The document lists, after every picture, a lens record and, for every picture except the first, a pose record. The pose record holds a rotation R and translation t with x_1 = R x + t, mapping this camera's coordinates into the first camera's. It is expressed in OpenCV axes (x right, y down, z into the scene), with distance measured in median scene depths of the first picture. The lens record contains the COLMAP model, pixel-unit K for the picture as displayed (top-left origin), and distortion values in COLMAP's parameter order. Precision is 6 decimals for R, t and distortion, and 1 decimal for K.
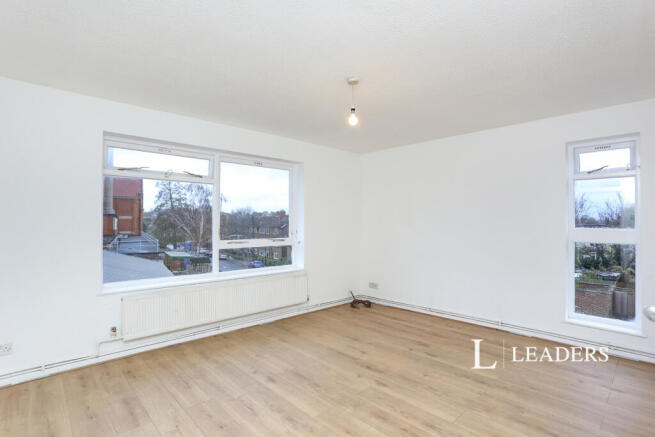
lens RADIAL K [[325.7, 0, 328.3], [0, 325.7, 219.7], [0, 0, 1]] dist [-0.033551, 0.001017]
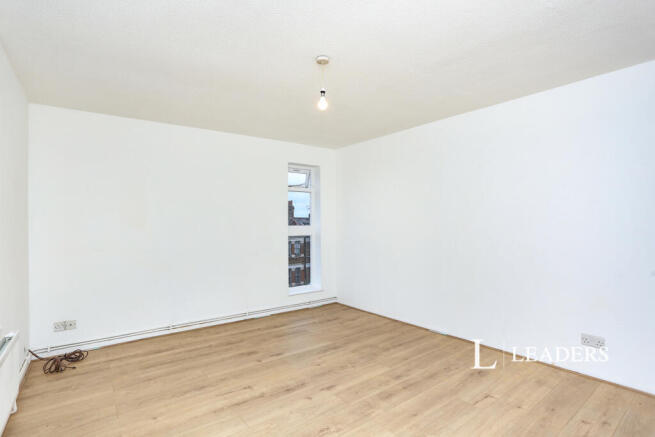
lens RADIAL K [[325.7, 0, 328.3], [0, 325.7, 220.6], [0, 0, 1]] dist [-0.033551, 0.001017]
pose [[0.099786, 0.011061, 0.994947, -0.603847], [-0.005607, 0.999929, -0.010554, 0.019086], [-0.994993, -0.004525, 0.099841, 0.694626]]
